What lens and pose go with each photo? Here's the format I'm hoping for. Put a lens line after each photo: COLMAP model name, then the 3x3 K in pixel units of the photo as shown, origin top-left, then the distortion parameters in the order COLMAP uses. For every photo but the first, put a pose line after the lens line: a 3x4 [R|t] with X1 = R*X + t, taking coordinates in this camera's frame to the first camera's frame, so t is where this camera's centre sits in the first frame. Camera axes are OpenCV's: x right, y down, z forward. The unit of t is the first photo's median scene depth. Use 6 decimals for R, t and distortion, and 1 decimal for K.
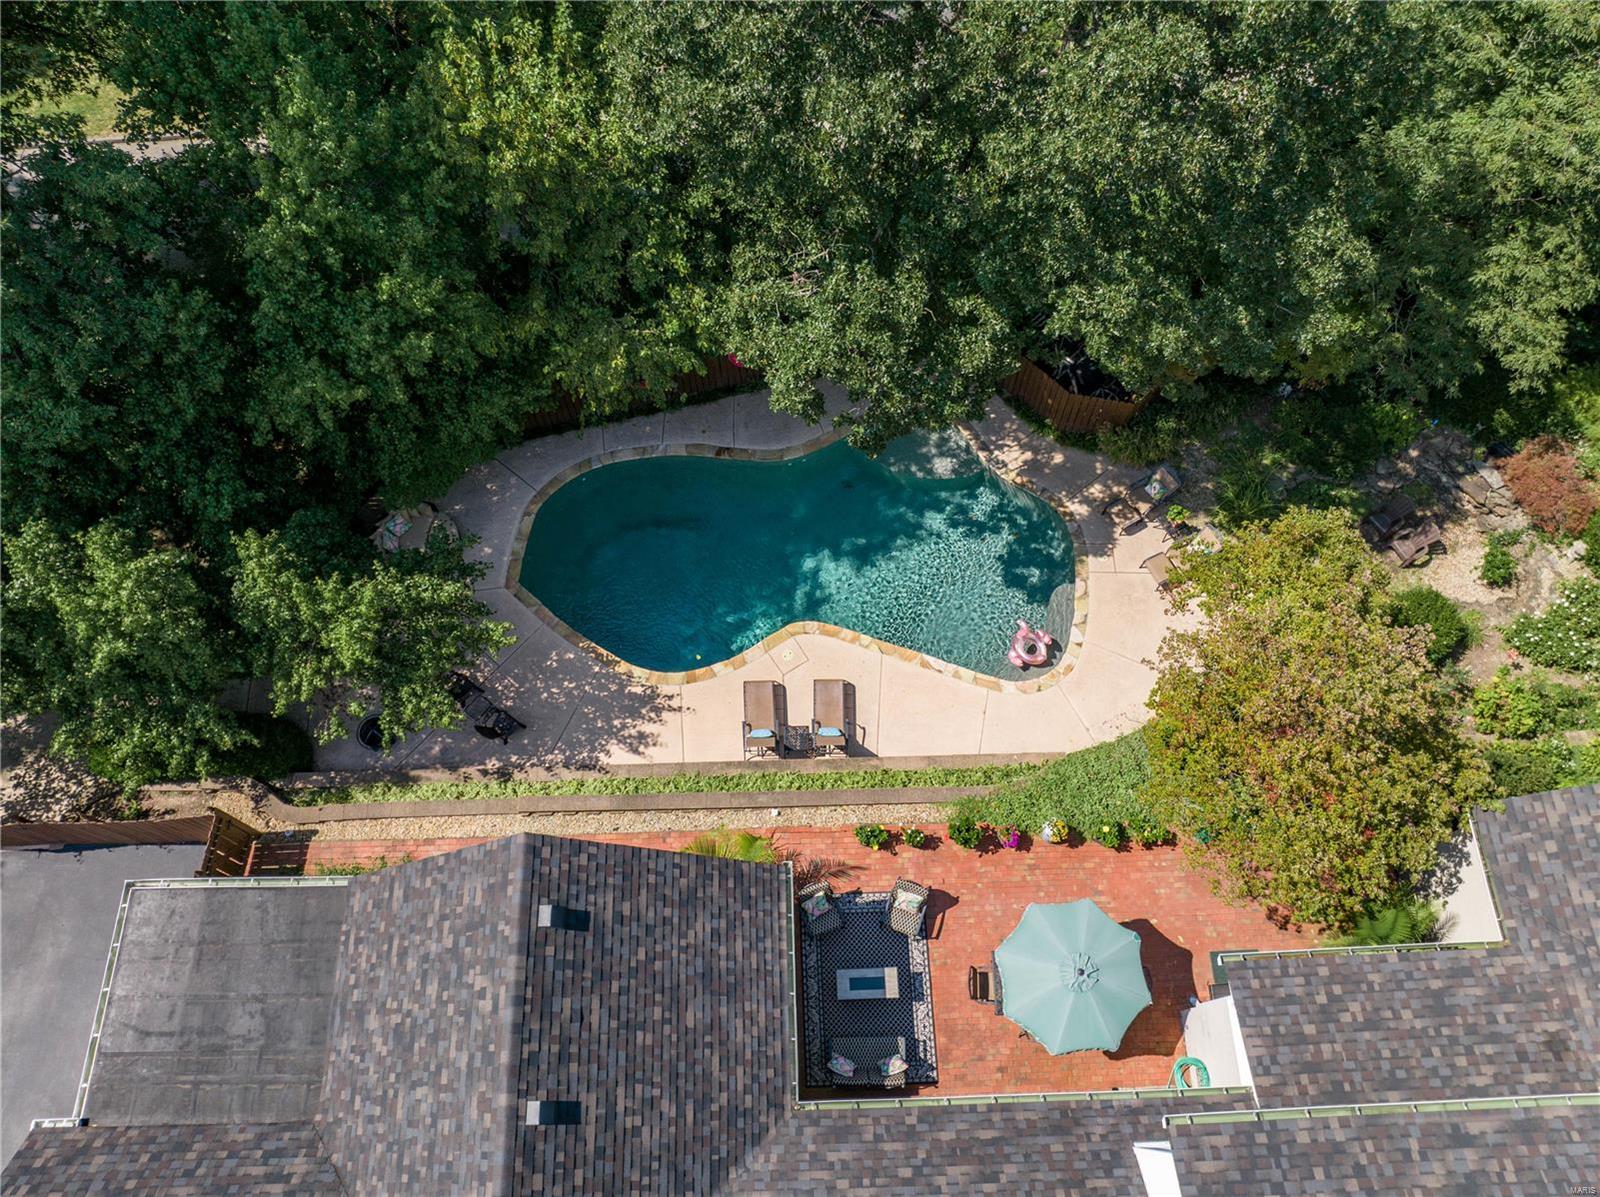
lens RADIAL K [[1118.9, 0, 793.4], [0, 1118.9, 601.0], [0, 0, 1]] dist [-0.024866, -0.025848]
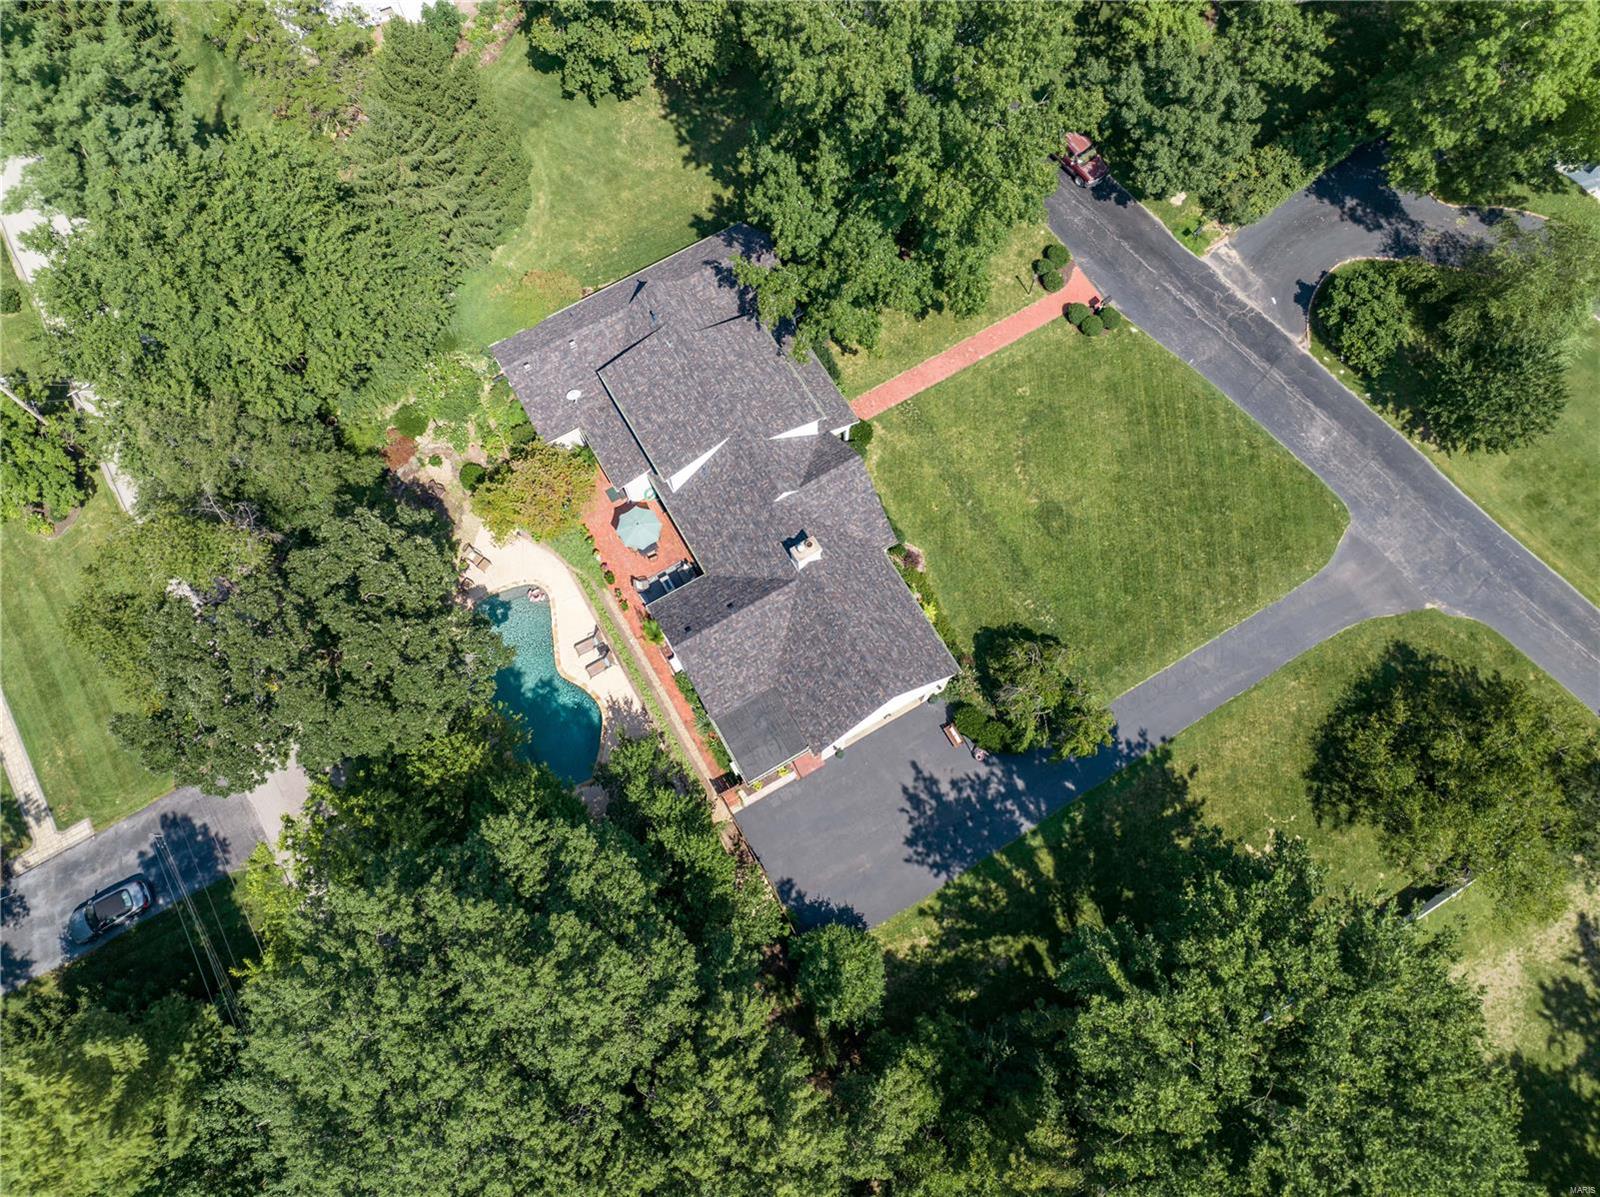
lens RADIAL K [[1121.8, 0, 793.6], [0, 1121.8, 601.2], [0, 0, 1]] dist [-0.036418, 0.002043]
pose [[-0.475944, -0.831147, 0.287529, -0.929425], [0.806389, -0.281925, 0.519860, -0.913720], [-0.351019, 0.479284, 0.804408, -1.469487]]
